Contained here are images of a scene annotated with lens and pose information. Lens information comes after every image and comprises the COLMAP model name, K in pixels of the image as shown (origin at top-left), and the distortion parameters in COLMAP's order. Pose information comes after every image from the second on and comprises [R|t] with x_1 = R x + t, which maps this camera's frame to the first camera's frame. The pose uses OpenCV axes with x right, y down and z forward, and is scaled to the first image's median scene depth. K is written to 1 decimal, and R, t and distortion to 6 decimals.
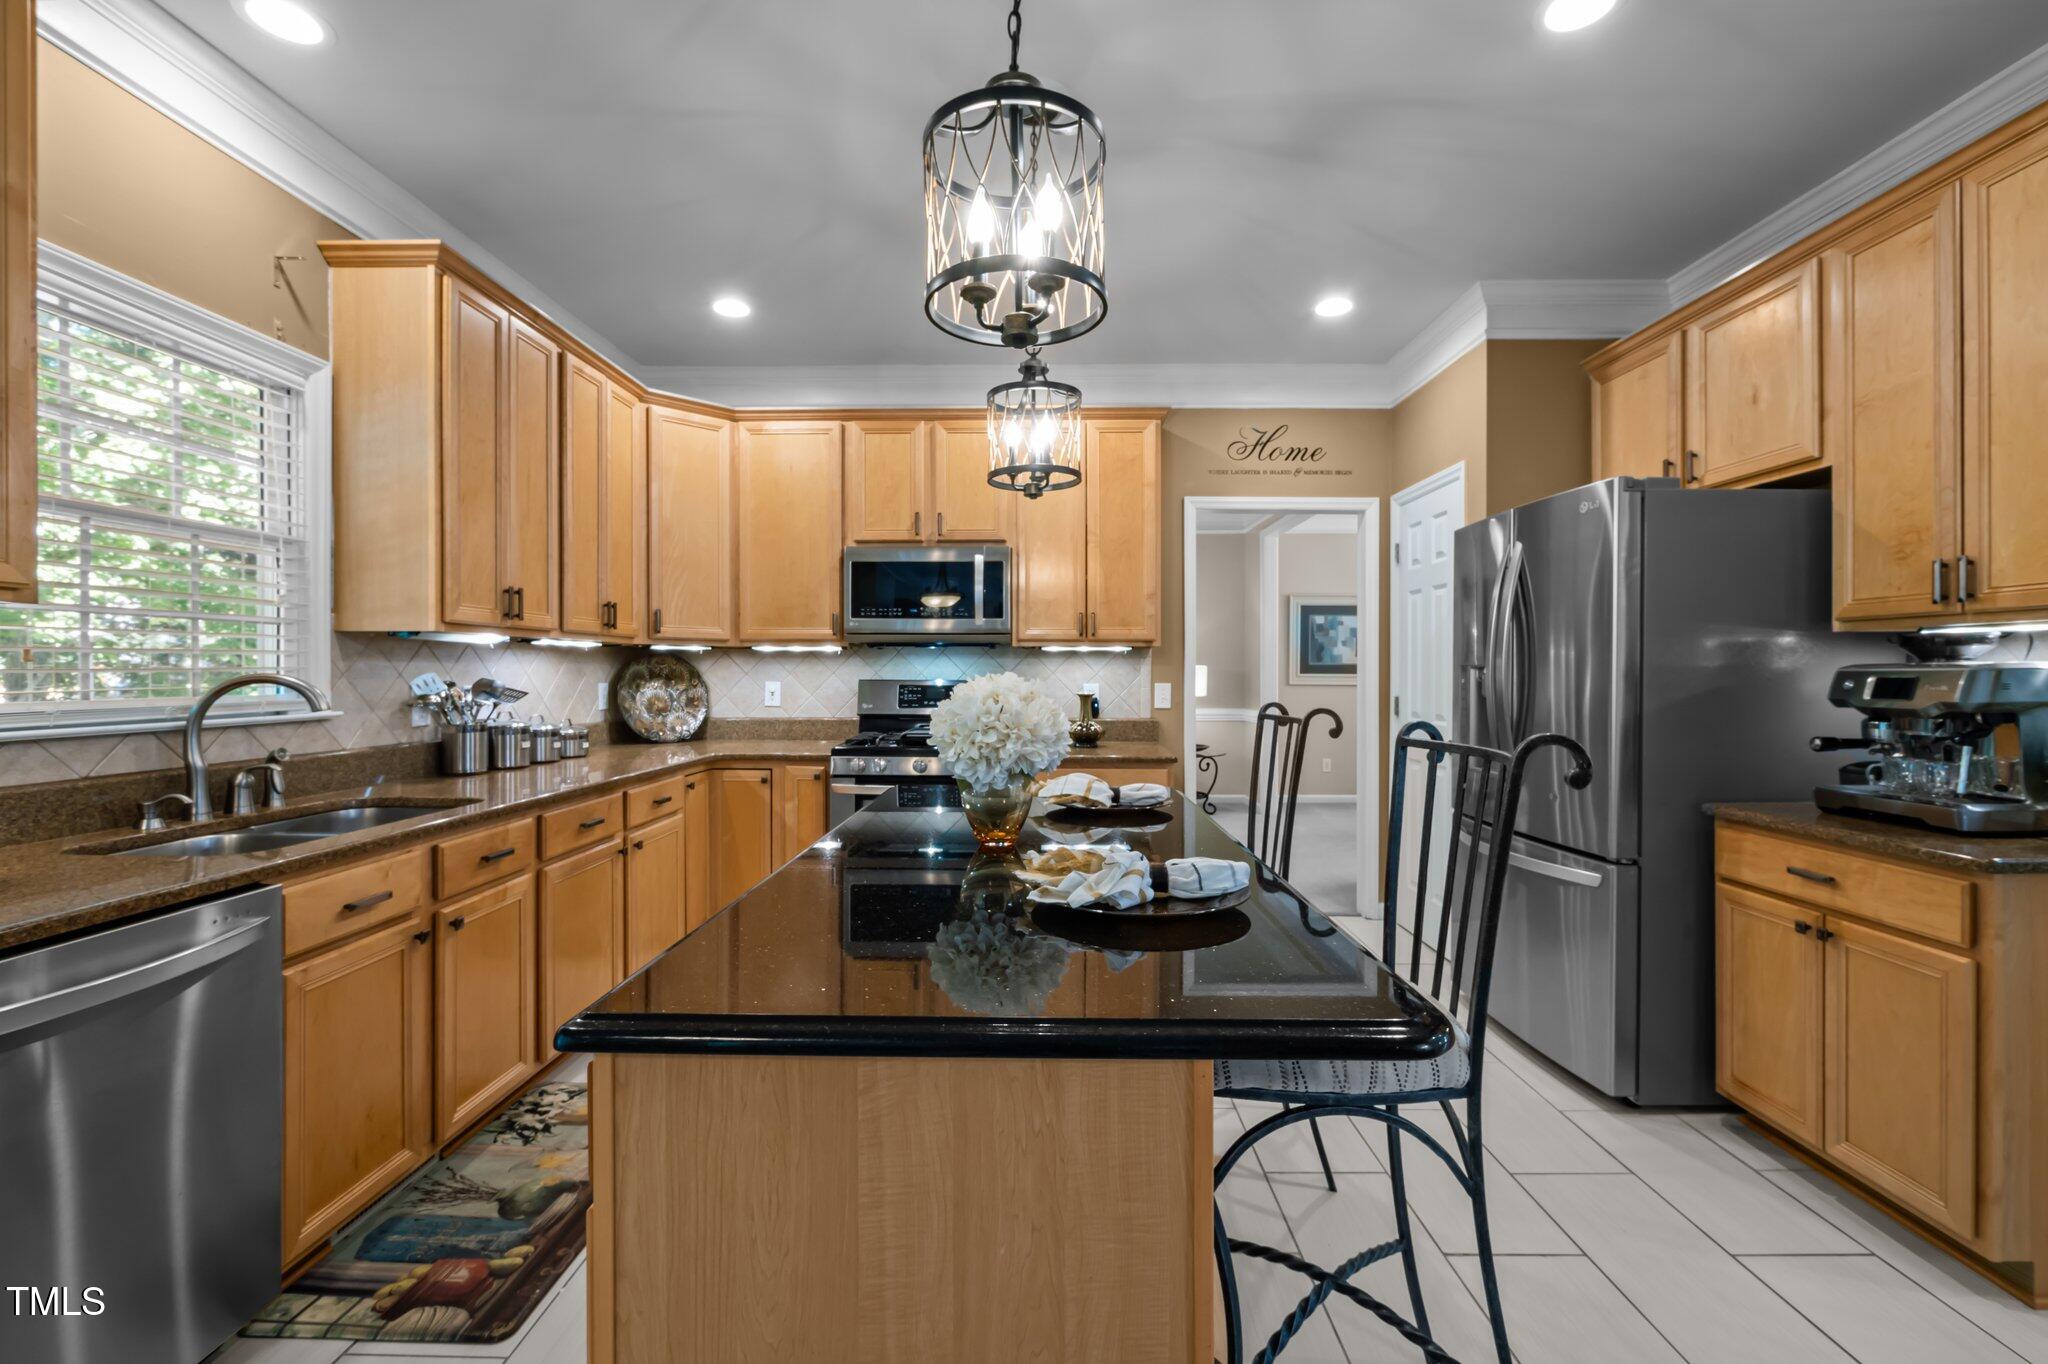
lens RADIAL K [[854.9, 0, 1014.9], [0, 854.9, 677.1], [0, 0, 1]] dist [0.008220, 0.000228]
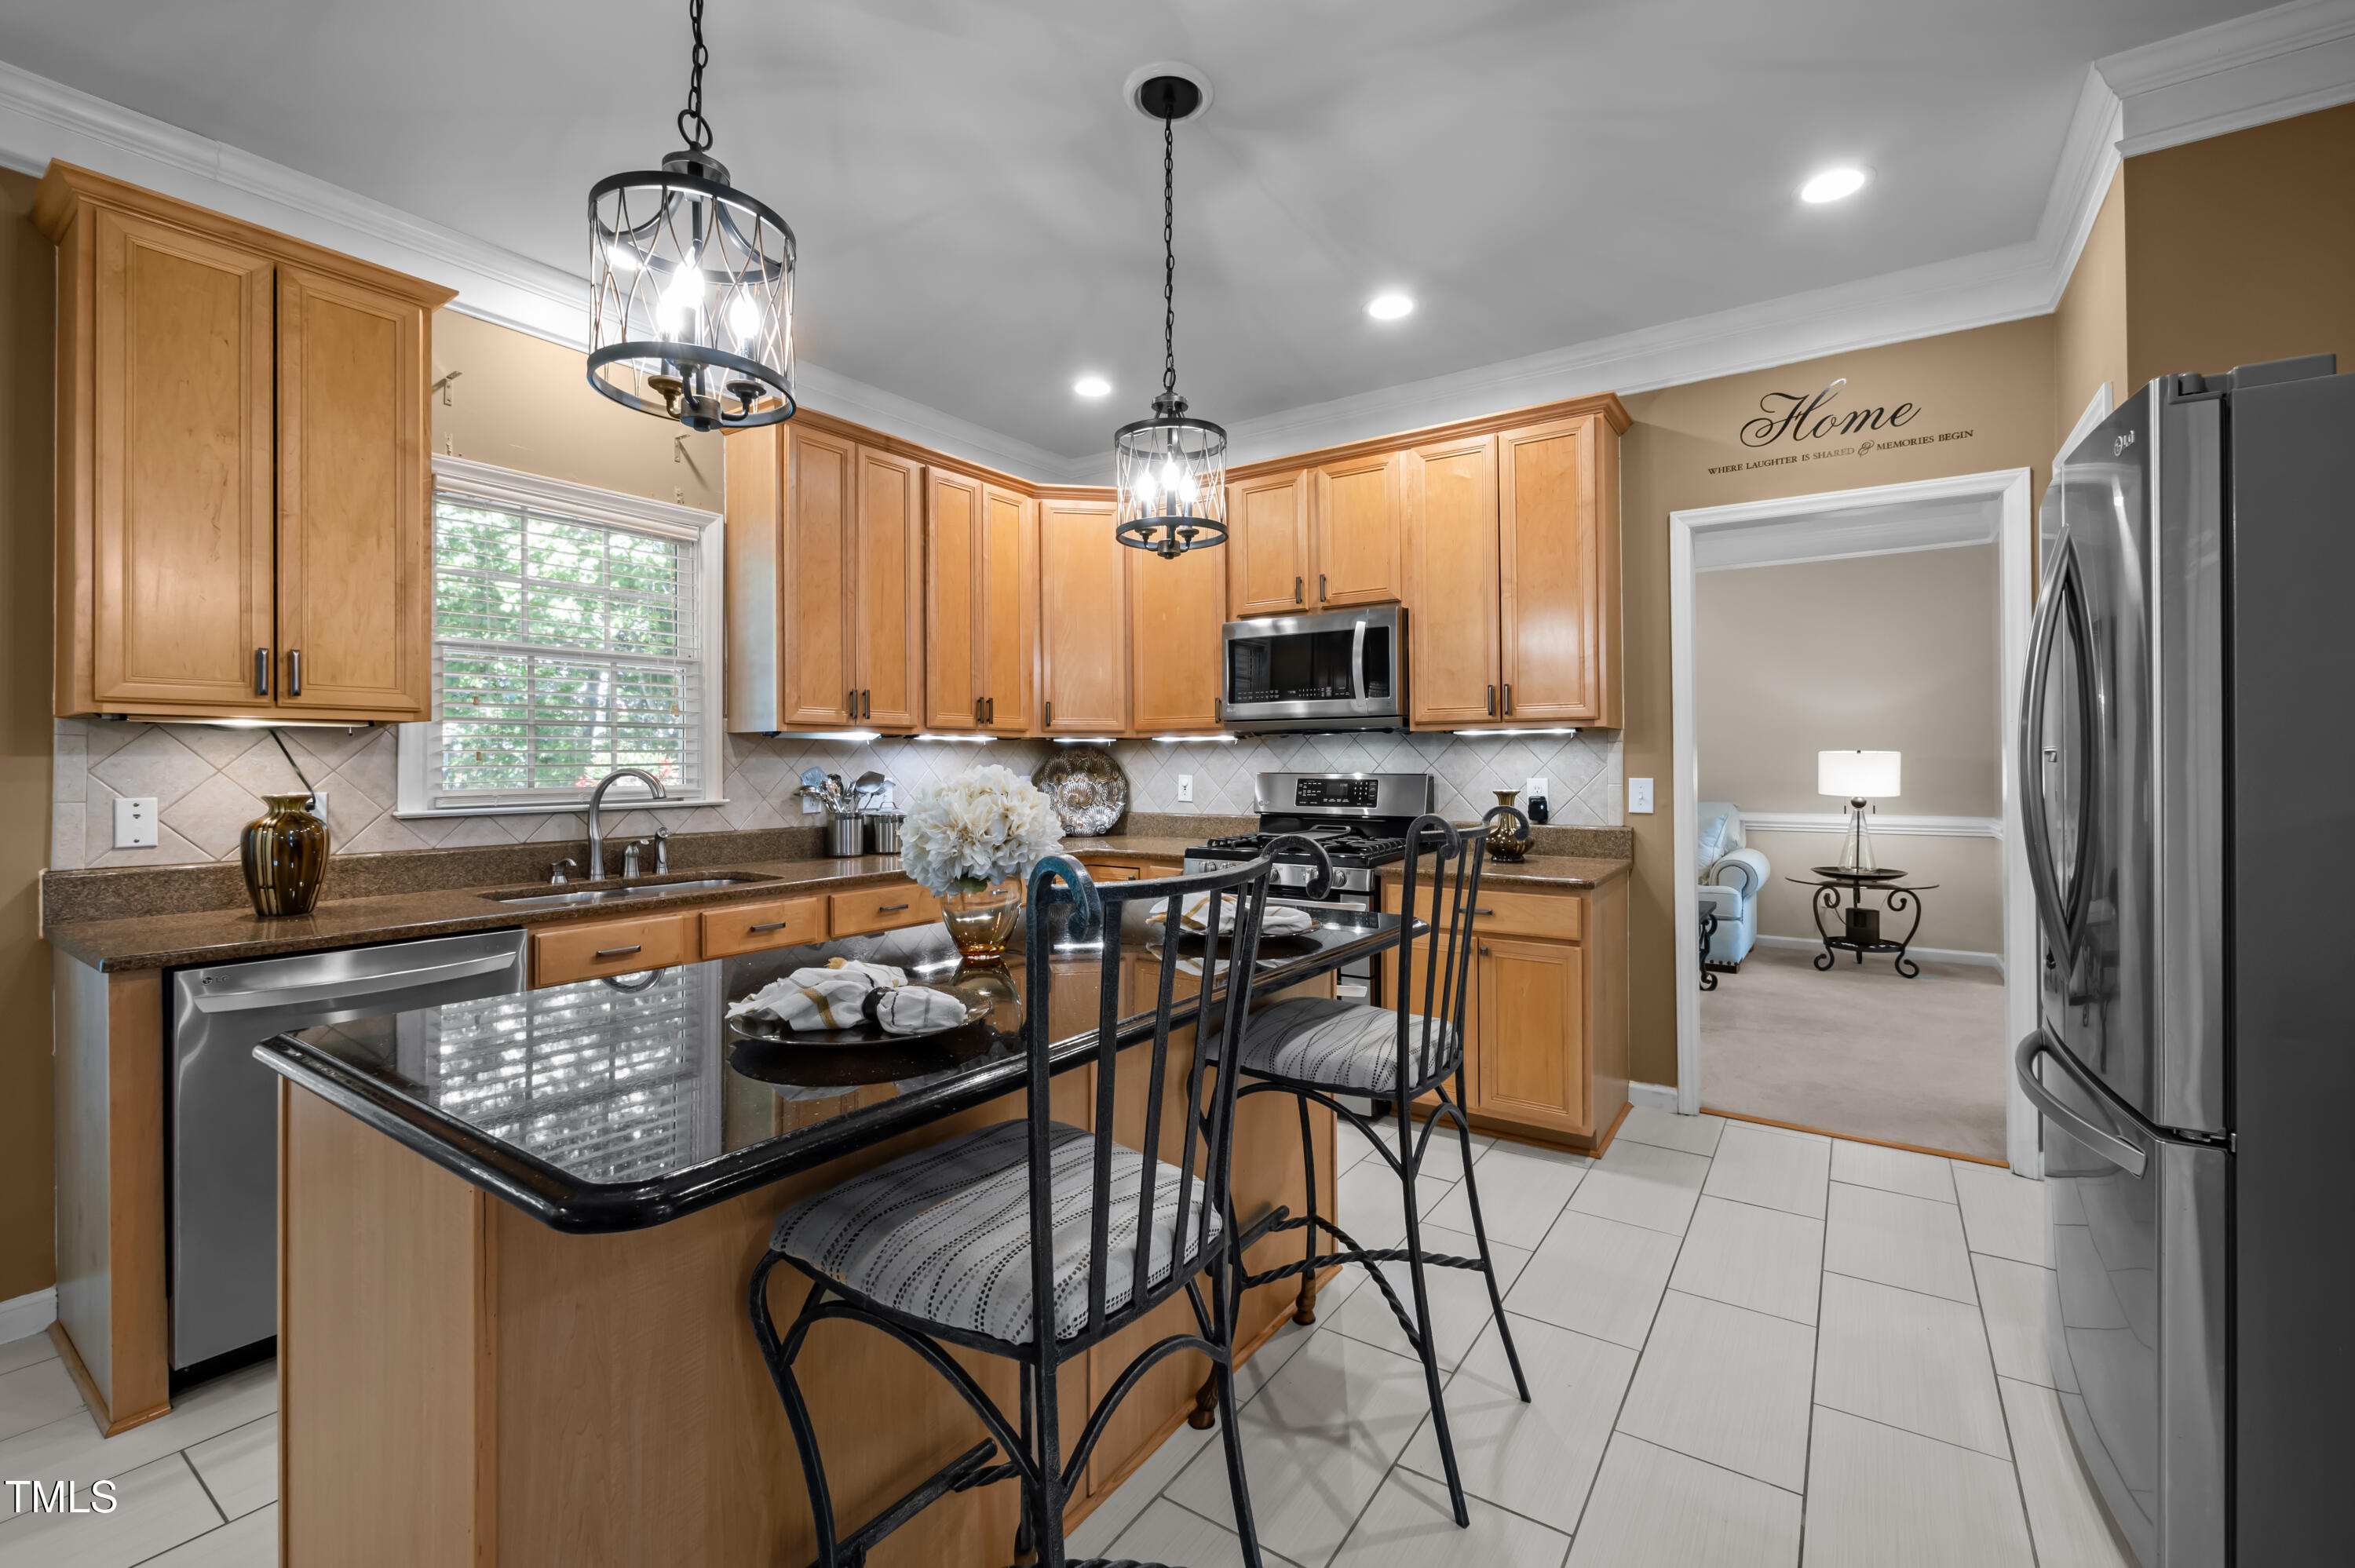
lens RADIAL K [[992.8, 0, 1180.5], [0, 992.8, 765.3], [0, 0, 1]] dist [0.010297, 0.000152]
pose [[0.840907, -0.003826, -0.541166, 0.388303], [0.001966, 0.999990, -0.004016, -0.000742], [0.541176, 0.002313, 0.840906, 0.122271]]
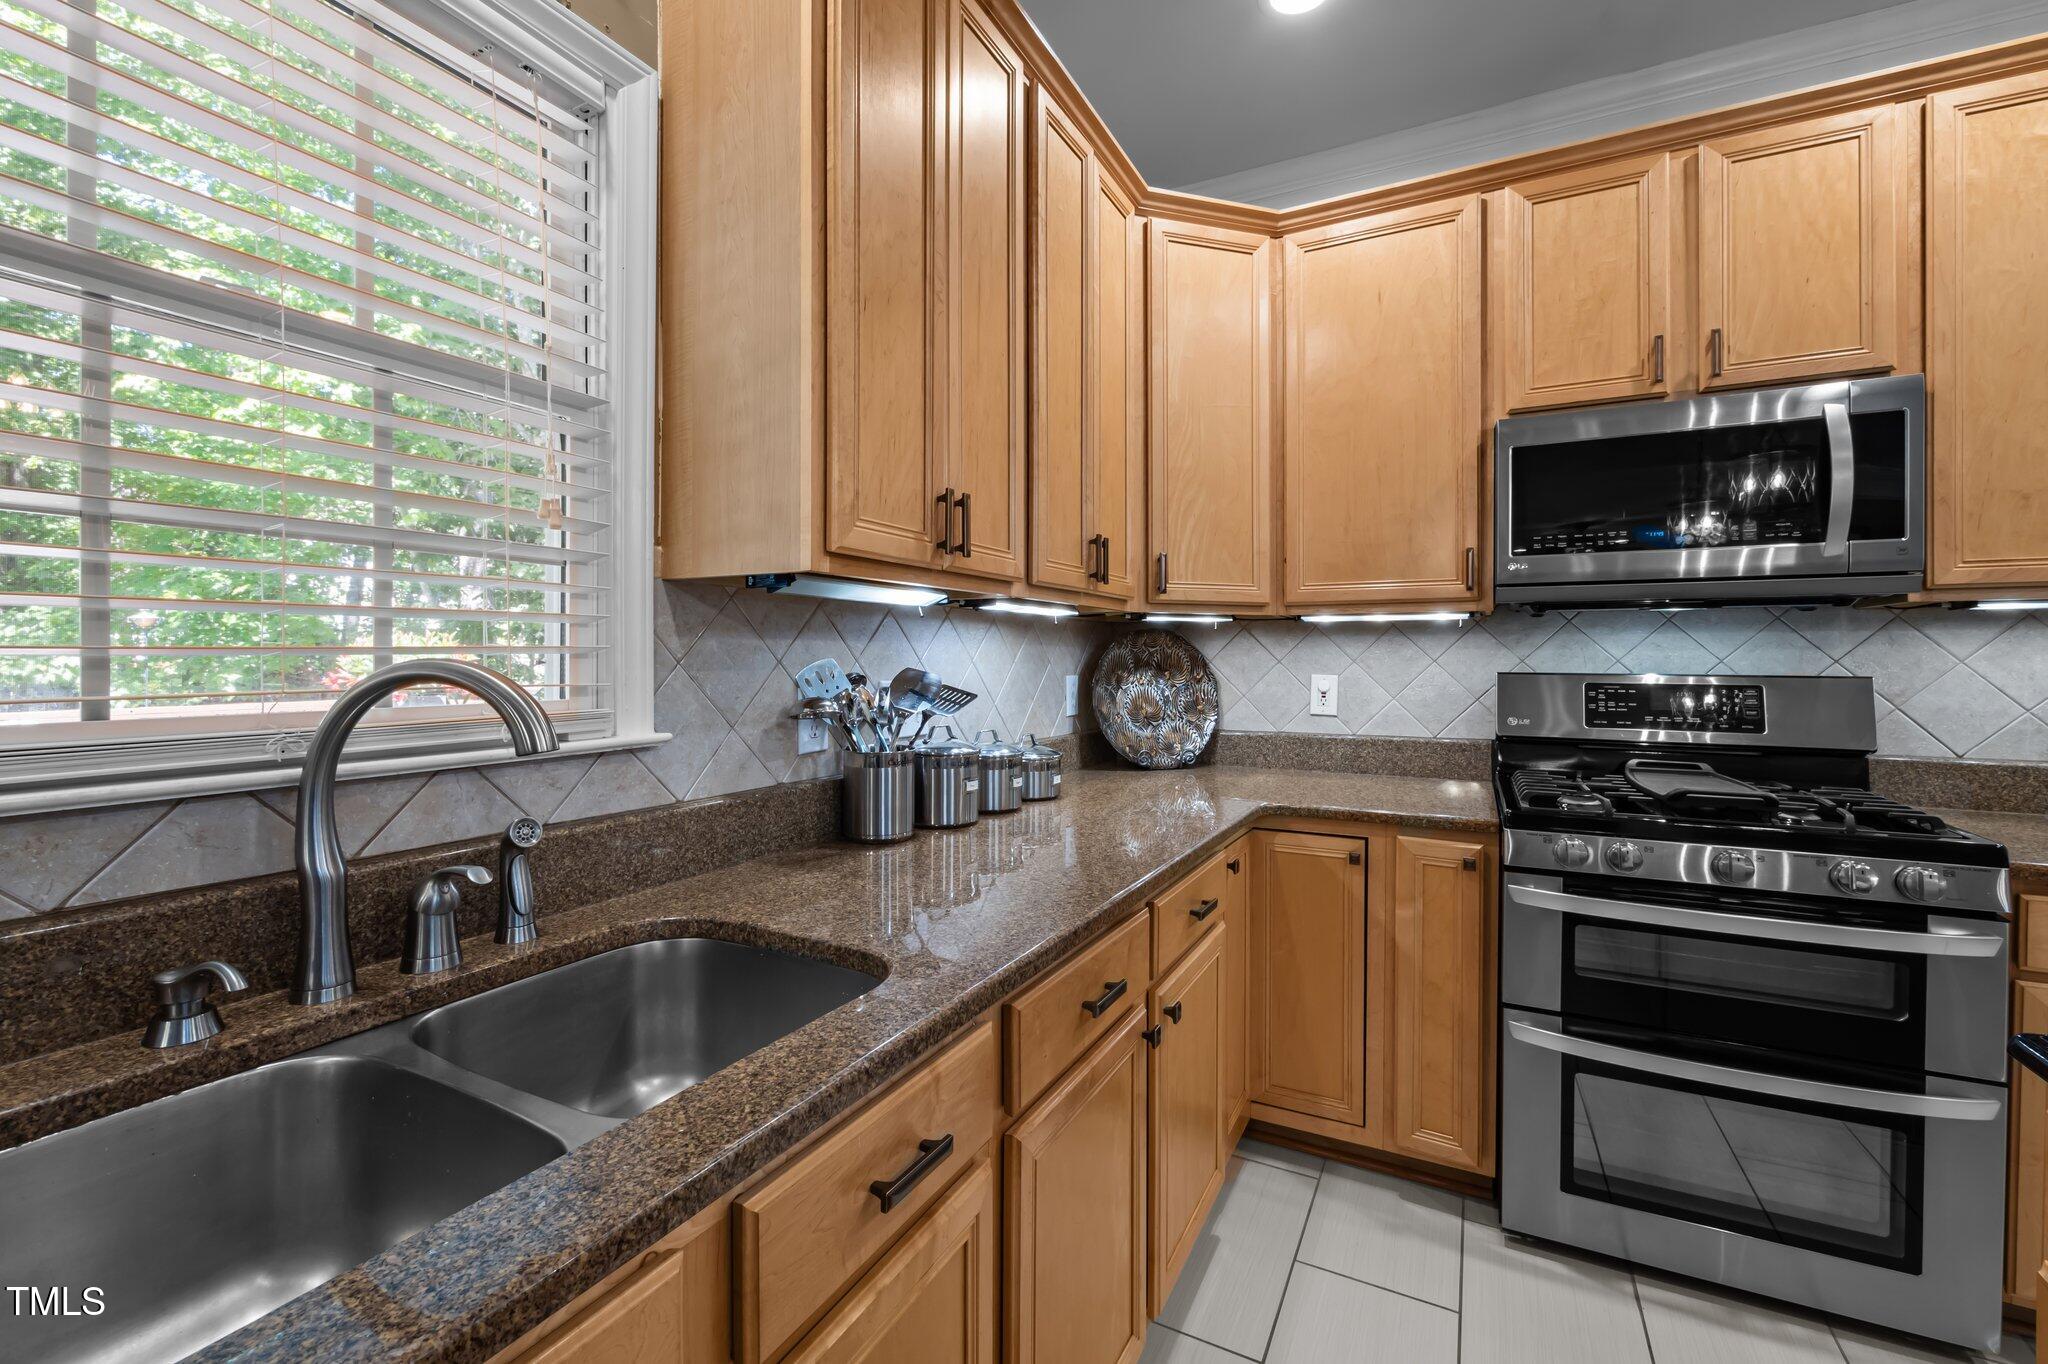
lens RADIAL K [[869.0, 0, 1022.4], [0, 869.0, 663.7], [0, 0, 1]] dist [-0.004348, 0.000078]
pose [[0.899082, 0.002653, -0.437773, -0.271381], [-0.003222, 0.999995, -0.000558, -0.001638], [0.437769, 0.001912, 0.899085, 0.467191]]
